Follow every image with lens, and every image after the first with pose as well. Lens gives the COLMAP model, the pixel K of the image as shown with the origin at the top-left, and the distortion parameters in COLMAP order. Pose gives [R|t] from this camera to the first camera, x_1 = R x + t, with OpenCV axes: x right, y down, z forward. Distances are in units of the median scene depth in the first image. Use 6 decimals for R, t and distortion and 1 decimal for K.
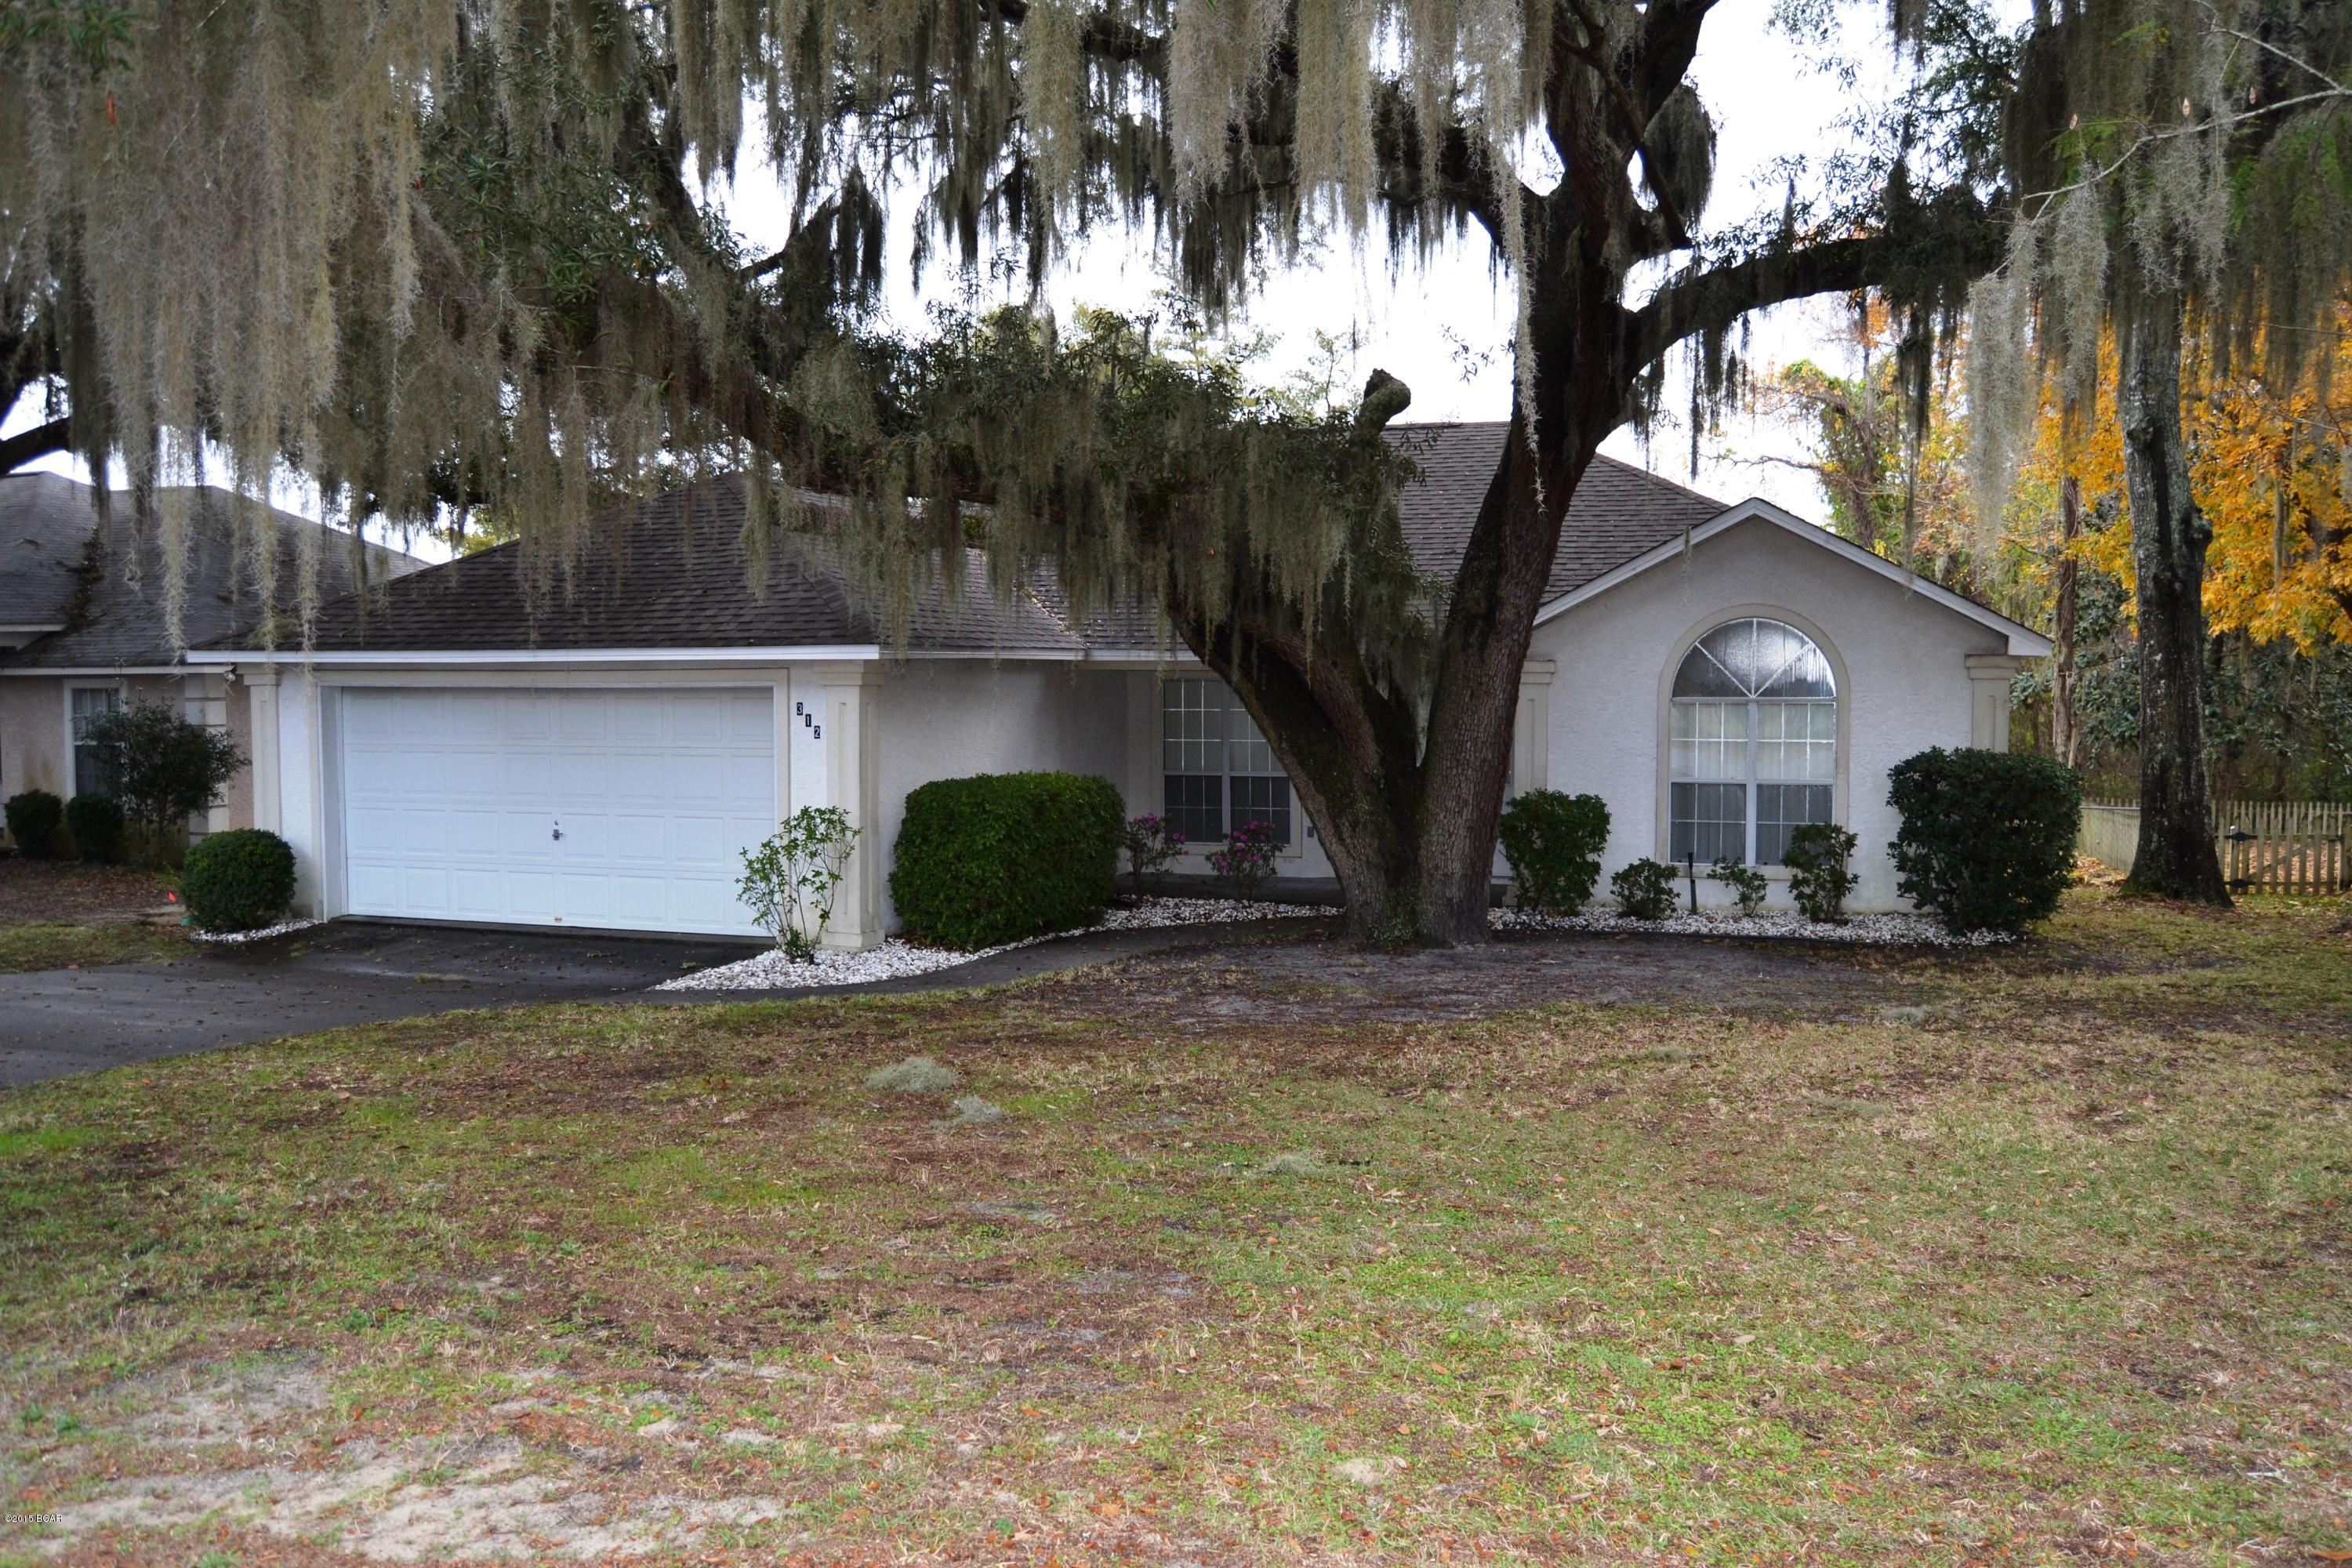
lens RADIAL K [[1991.4, 0, 1174.3], [0, 1991.4, 787.5], [0, 0, 1]] dist [-0.019095, -0.002955]
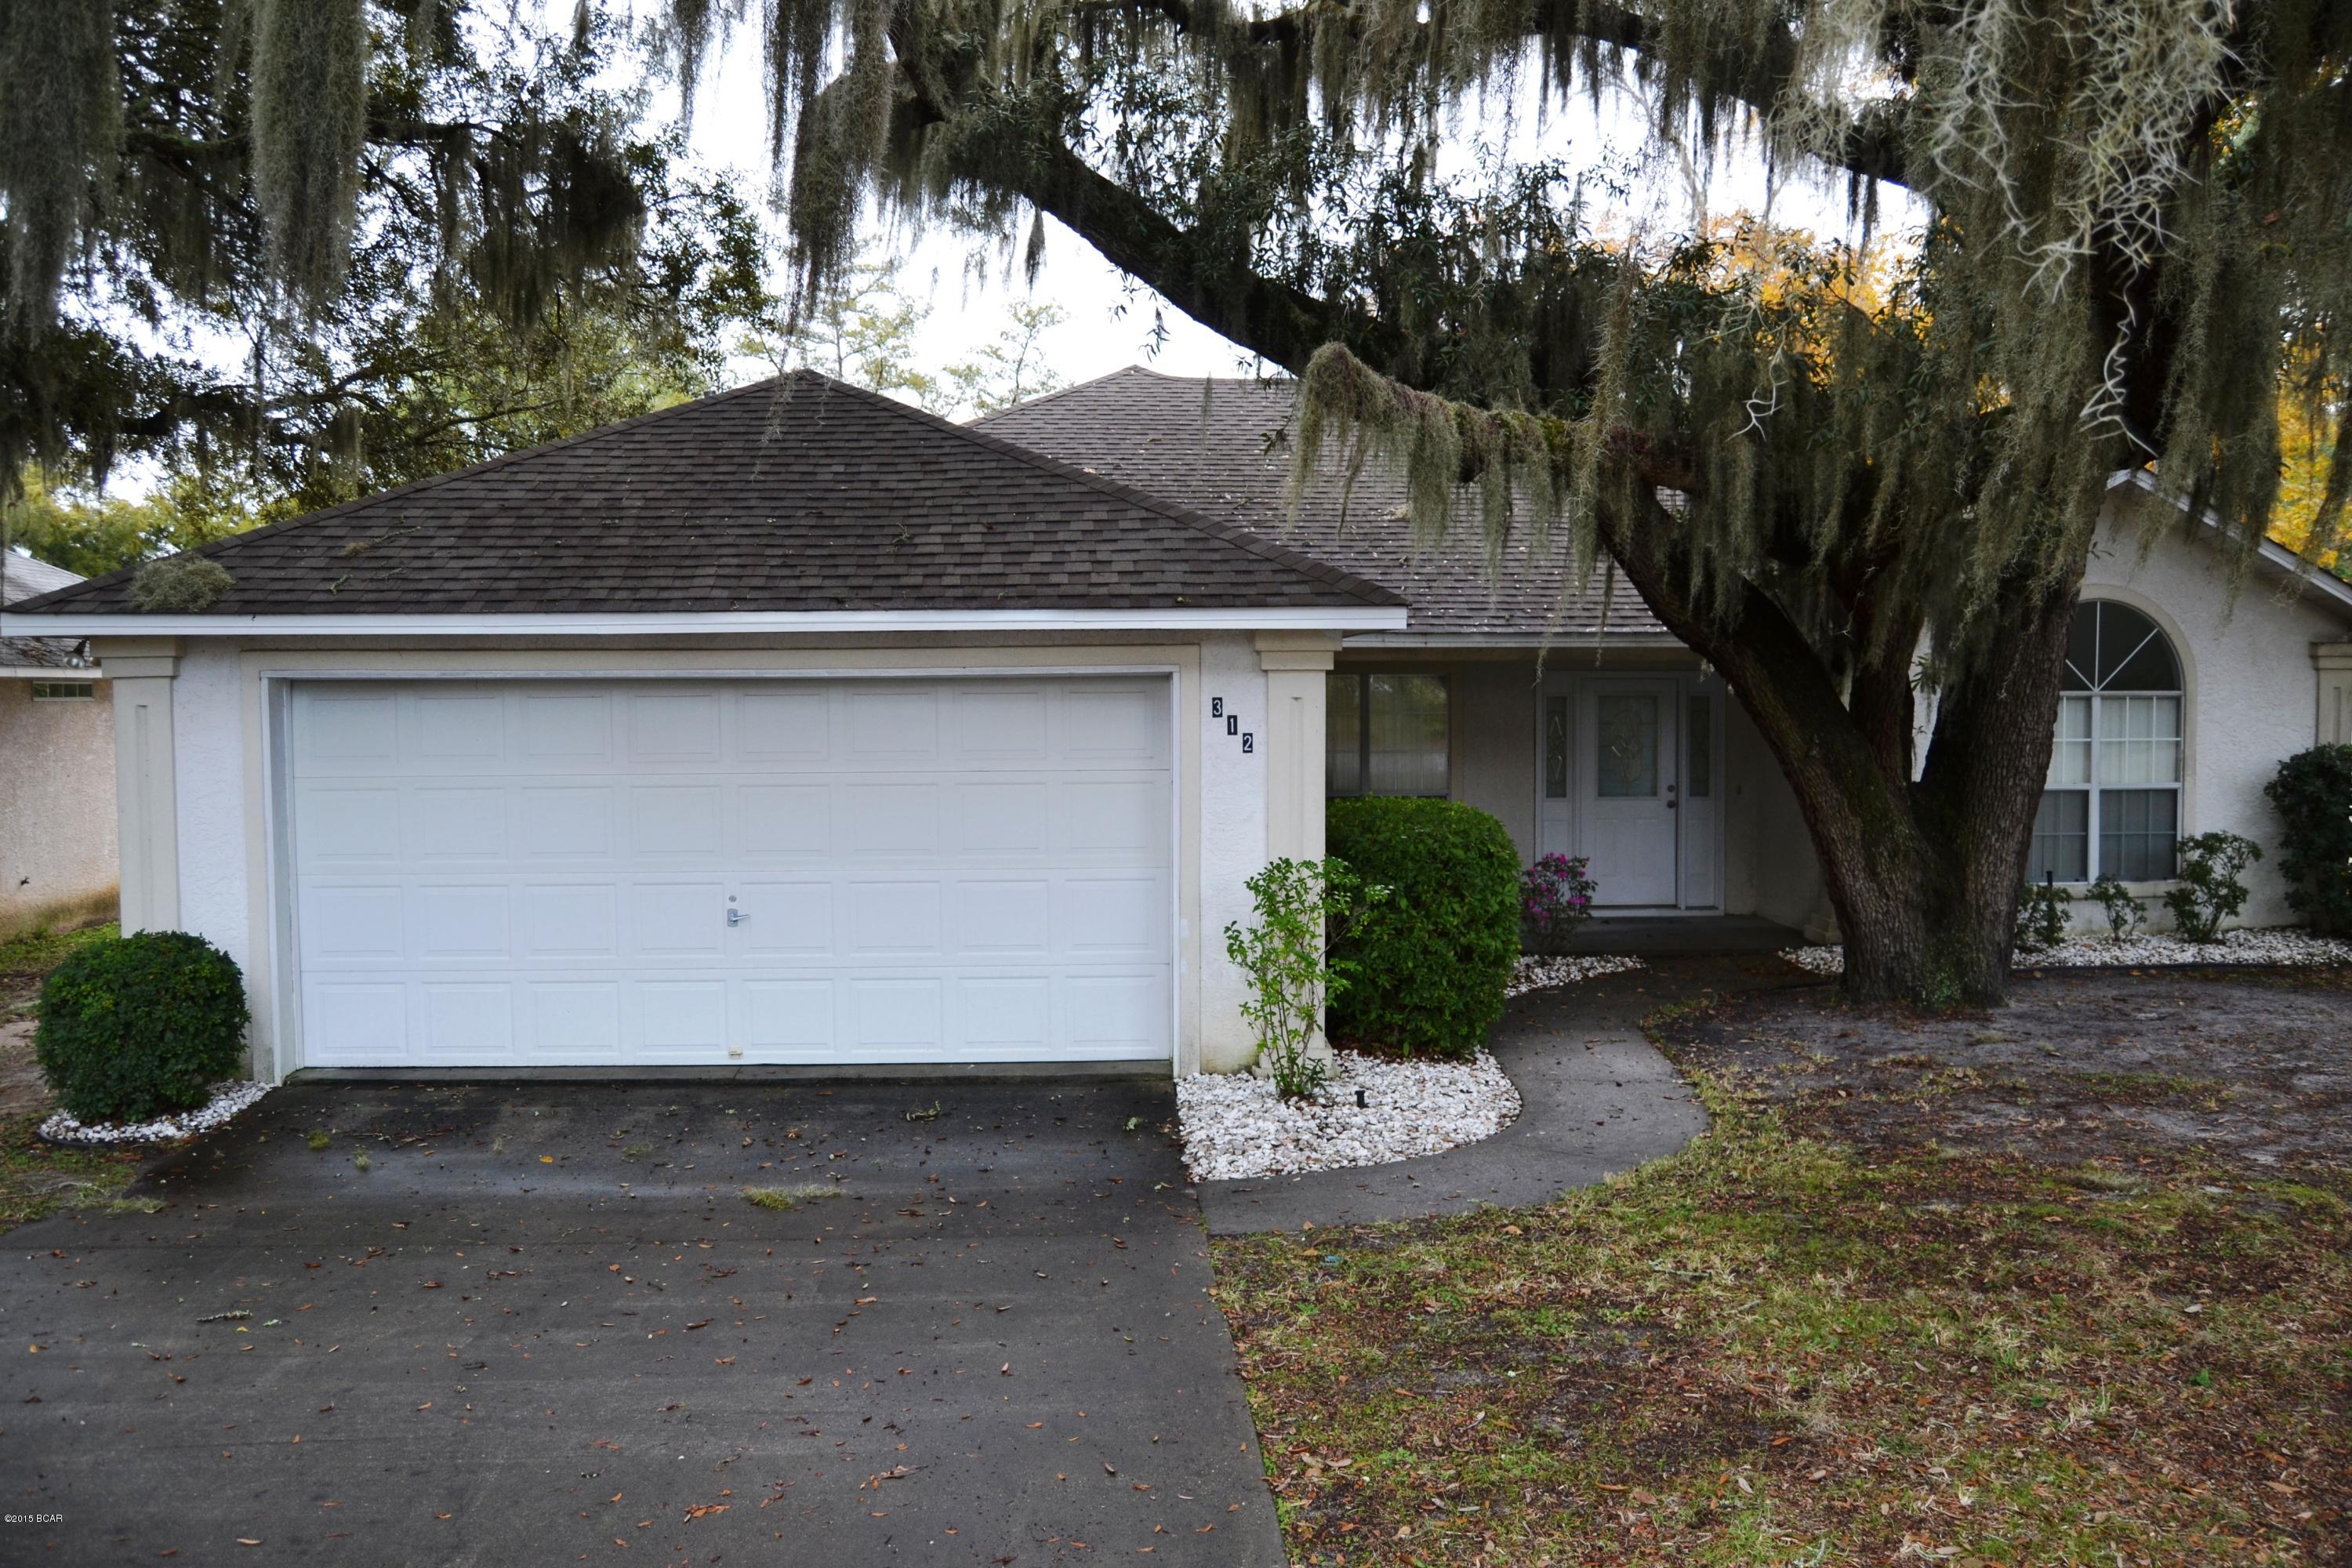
lens RADIAL K [[1861.8, 0, 1177.2], [0, 1861.8, 780.1], [0, 0, 1]] dist [-0.074043, 0.007028]
pose [[0.919032, -0.021047, 0.393620, -0.410593], [0.025591, 0.999653, -0.006299, -0.011632], [-0.393350, 0.015863, 0.919252, 0.422000]]
